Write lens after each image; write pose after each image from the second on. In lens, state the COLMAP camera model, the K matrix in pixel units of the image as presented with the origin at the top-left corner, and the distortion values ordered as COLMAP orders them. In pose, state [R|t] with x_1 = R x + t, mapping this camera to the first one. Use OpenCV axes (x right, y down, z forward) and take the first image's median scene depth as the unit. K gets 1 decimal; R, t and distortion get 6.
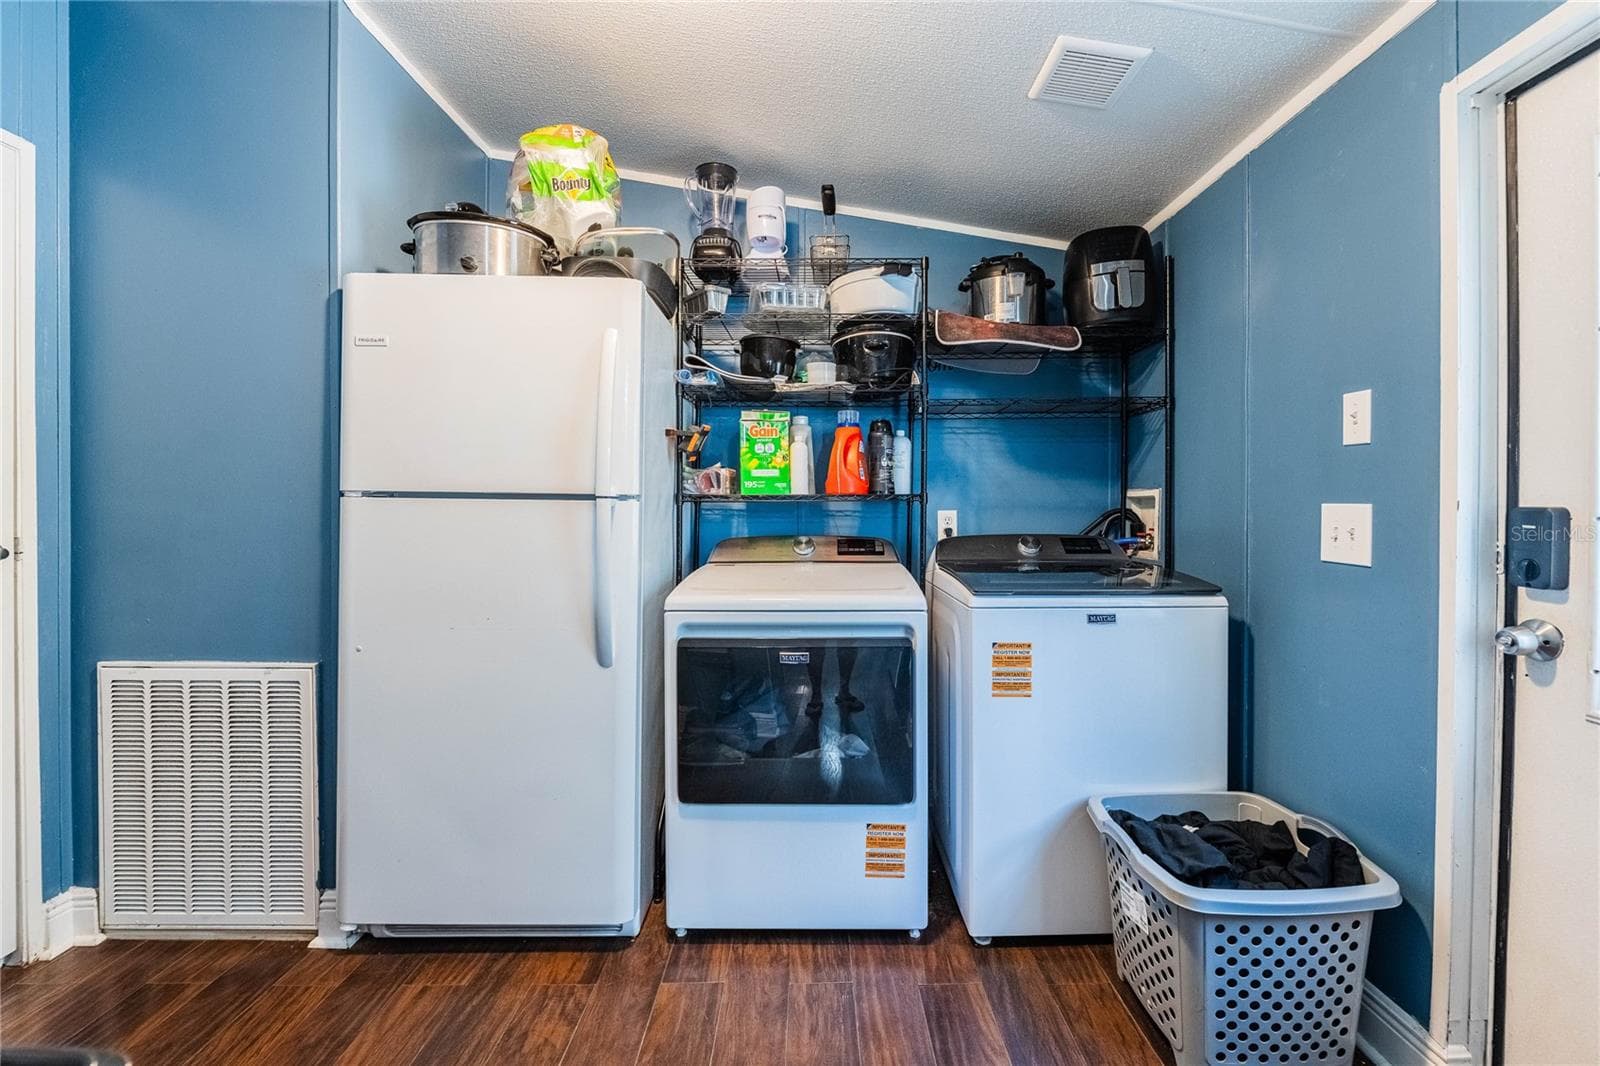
lens RADIAL K [[654.4, 0, 807.1], [0, 654.4, 513.0], [0, 0, 1]] dist [-0.006846, -0.000419]
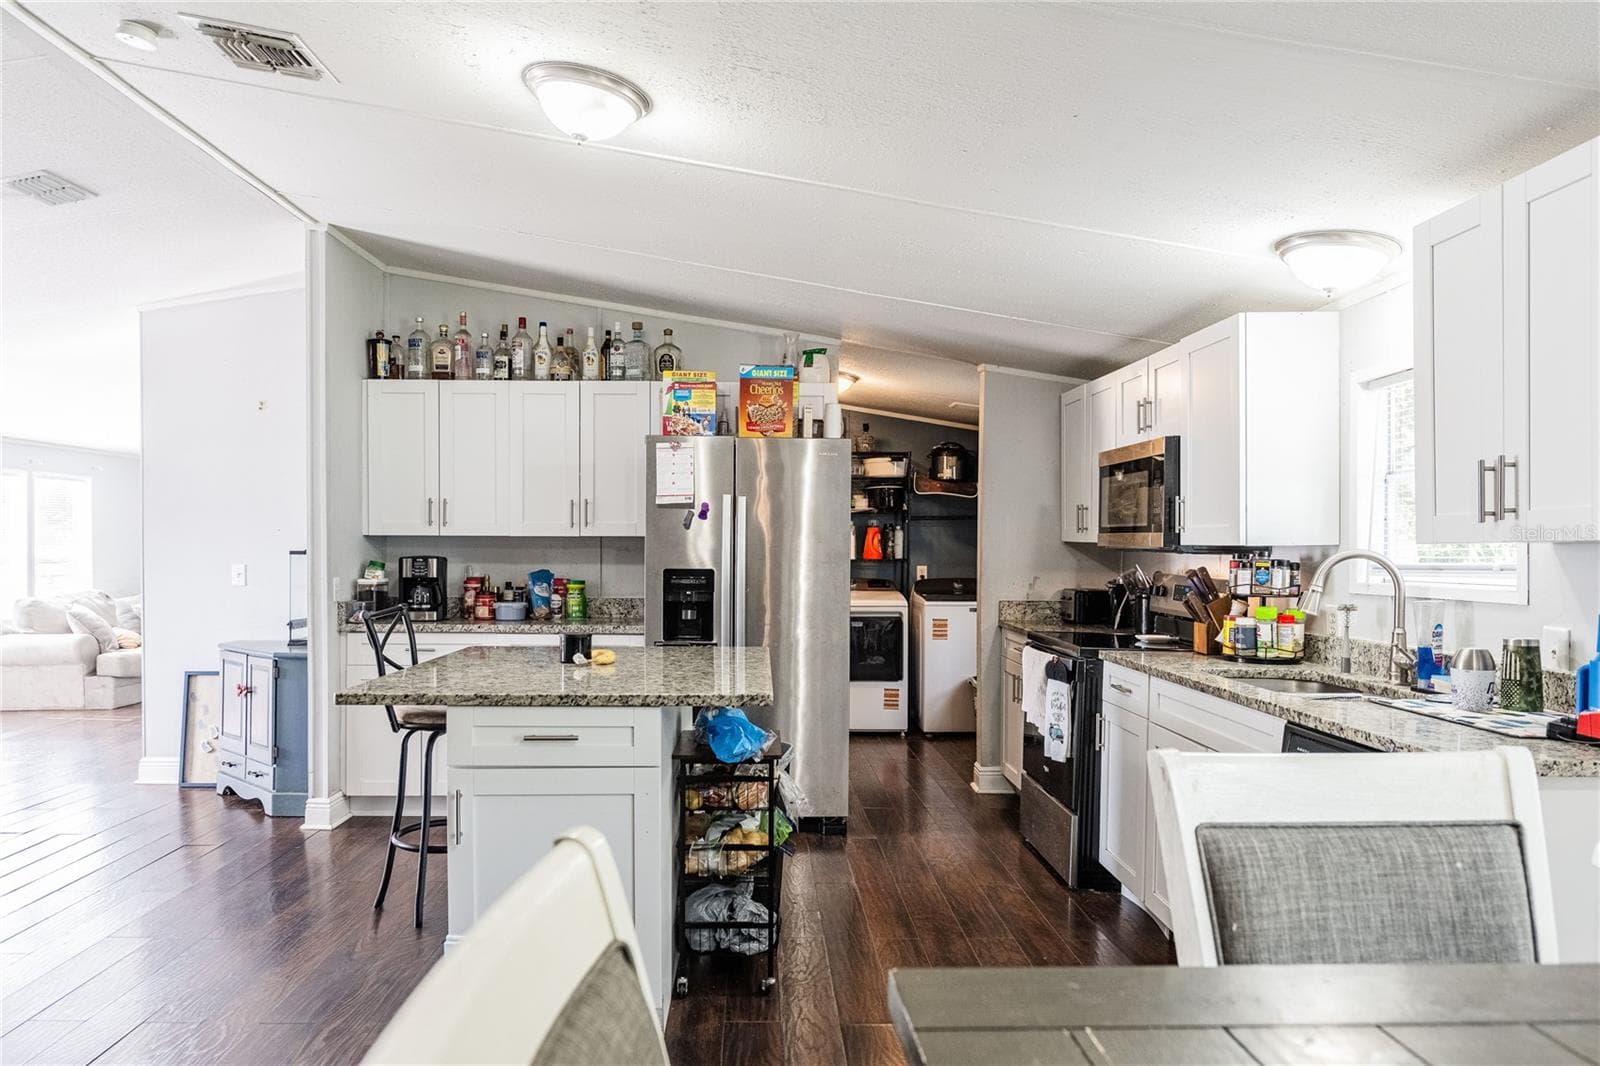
lens RADIAL K [[1096.2, 0, 771.5], [0, 1096.2, 551.8], [0, 0, 1]] dist [-0.002471, -0.000112]
pose [[0.999581, 0.004136, 0.028654, -0.398571], [-0.004228, 0.999986, 0.003169, -0.065945], [-0.028640, -0.003289, 0.999584, -2.743988]]
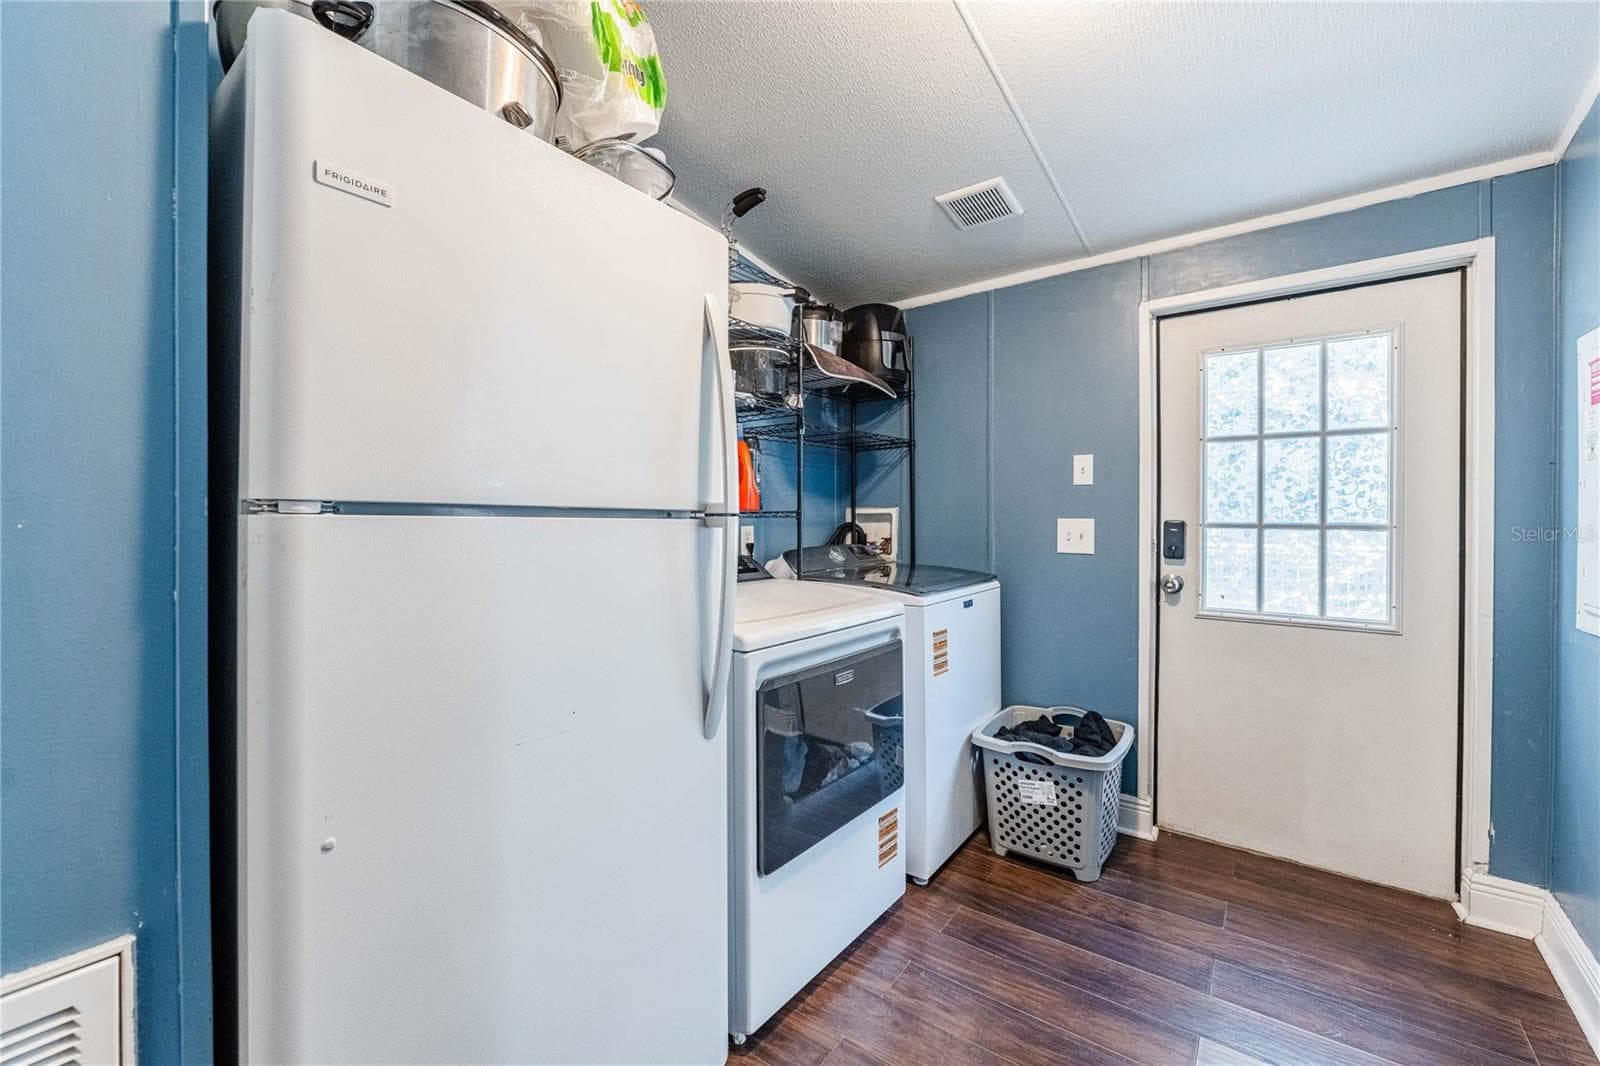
lens RADIAL K [[658.1, 0, 801.6], [0, 658.1, 523.5], [0, 0, 1]] dist [-0.001599, -0.000054]
pose [[0.598961, -0.010173, 0.800714, -0.692968], [0.014783, 0.999889, 0.001645, -0.010691], [-0.800642, 0.010852, 0.599045, 0.368218]]
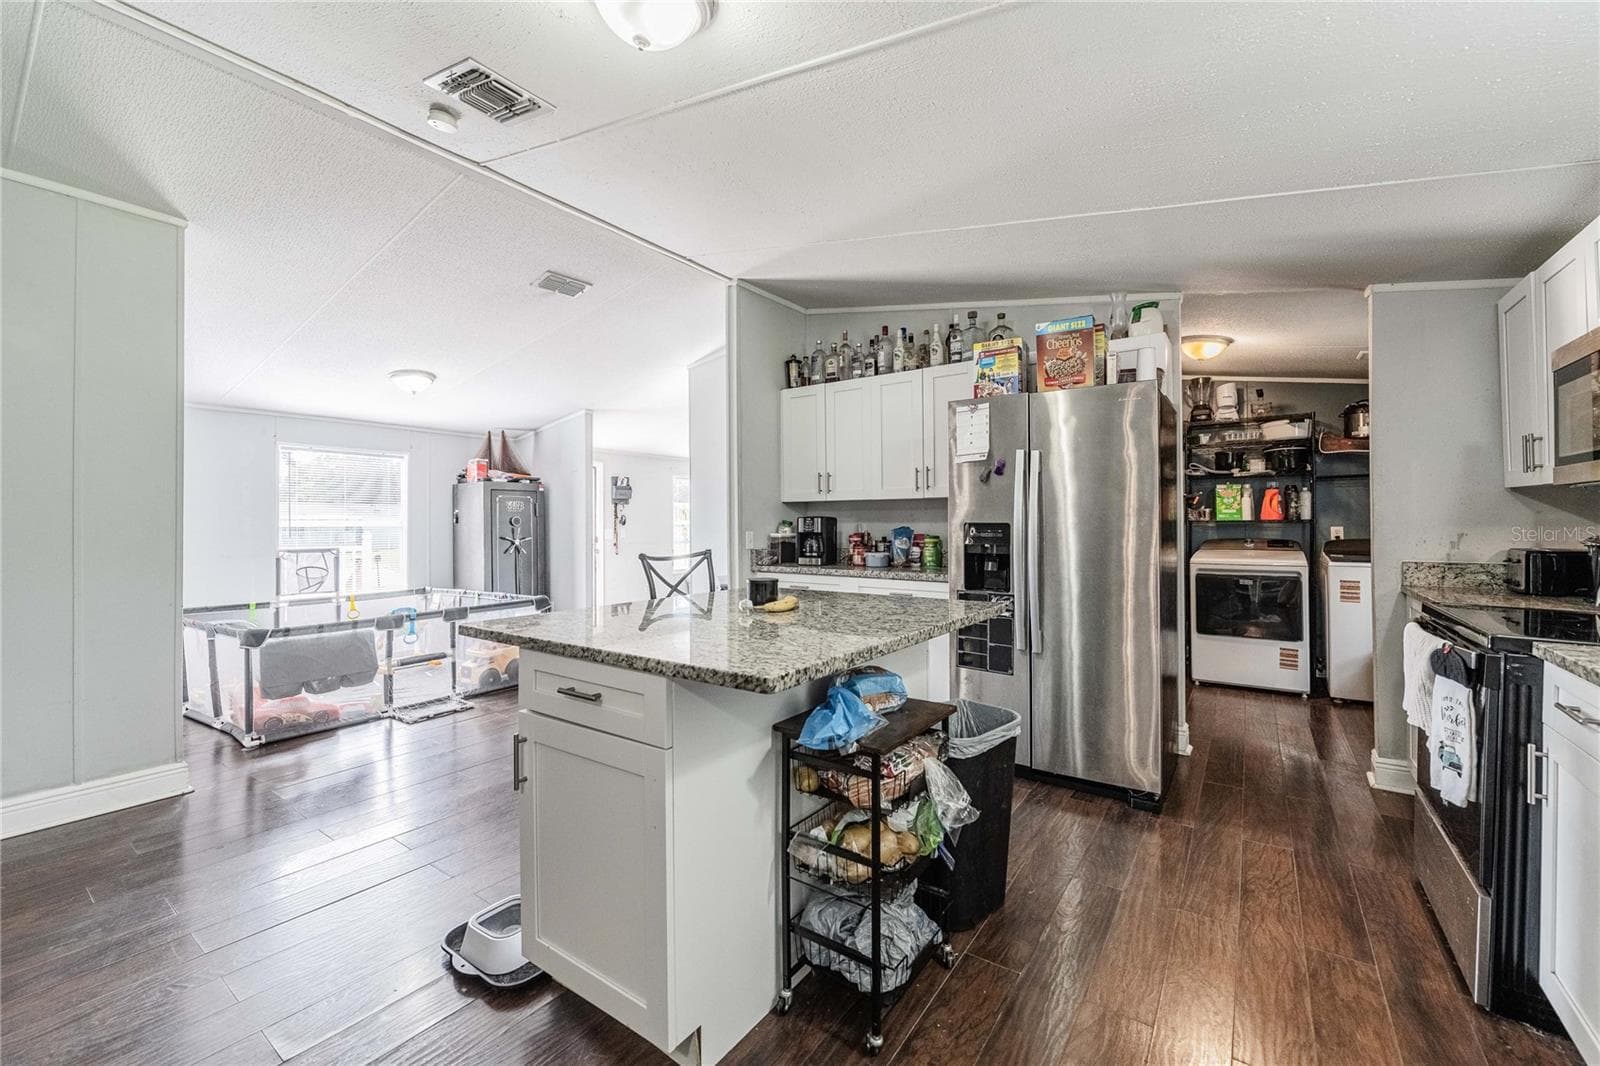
lens RADIAL K [[654.4, 0, 807.1], [0, 654.4, 513.0], [0, 0, 1]] dist [-0.006846, -0.000419]
pose [[0.827413, -0.012041, -0.561465, -0.002492], [0.002301, 0.999834, -0.018051, -0.016251], [0.561590, 0.013643, 0.827303, -1.819345]]
